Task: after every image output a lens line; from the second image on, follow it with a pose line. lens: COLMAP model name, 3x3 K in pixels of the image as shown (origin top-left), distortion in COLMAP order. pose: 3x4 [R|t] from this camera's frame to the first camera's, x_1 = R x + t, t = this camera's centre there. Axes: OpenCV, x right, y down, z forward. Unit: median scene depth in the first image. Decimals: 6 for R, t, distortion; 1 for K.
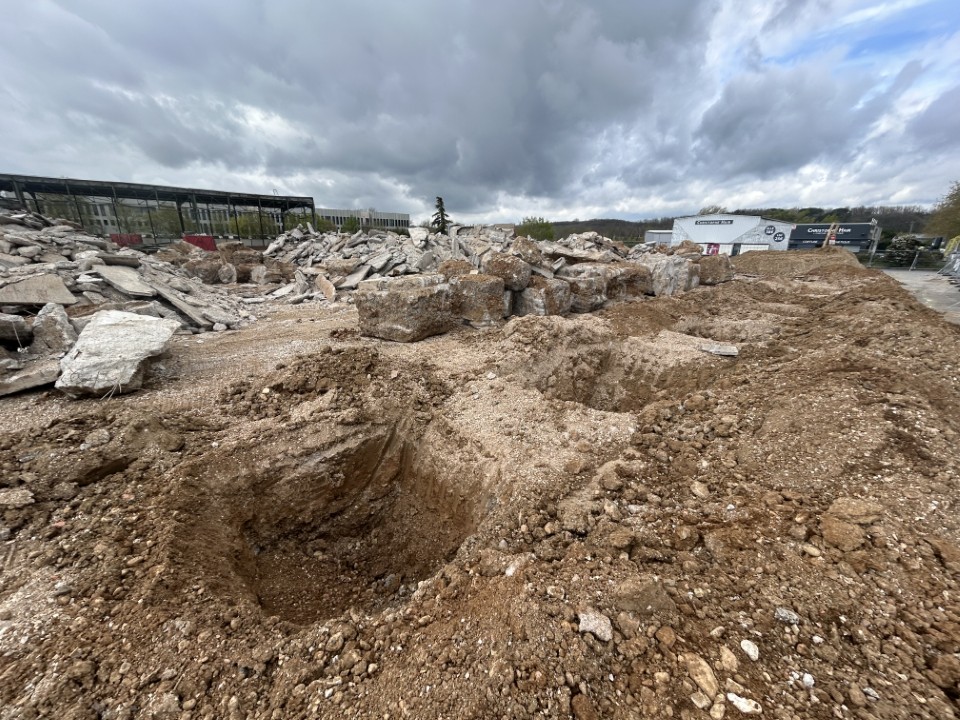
lens RADIAL K [[385.9, 0, 476.3], [0, 385.9, 357.6], [0, 0, 1]] dist [0.002681, -0.000888]
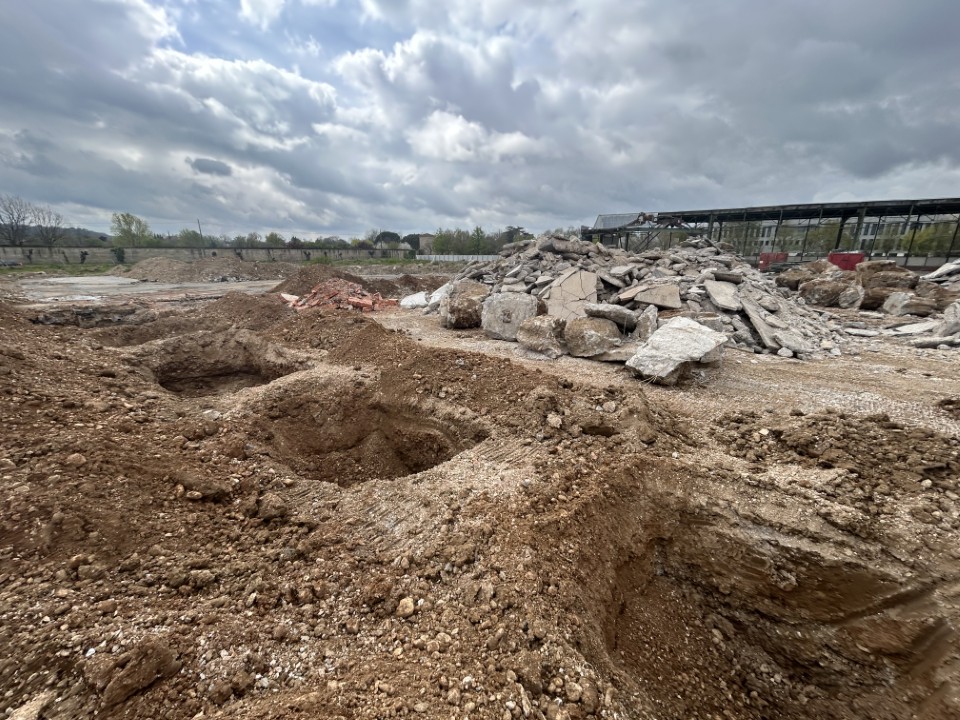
lens RADIAL K [[385.9, 0, 480.1], [0, 385.9, 360.1], [0, 0, 1]] dist [0.002681, -0.000888]
pose [[0.208069, 0.250564, -0.945476, 0.099191], [-0.286043, 0.939961, 0.186154, -0.043884], [0.935354, 0.231714, 0.267249, 0.133696]]
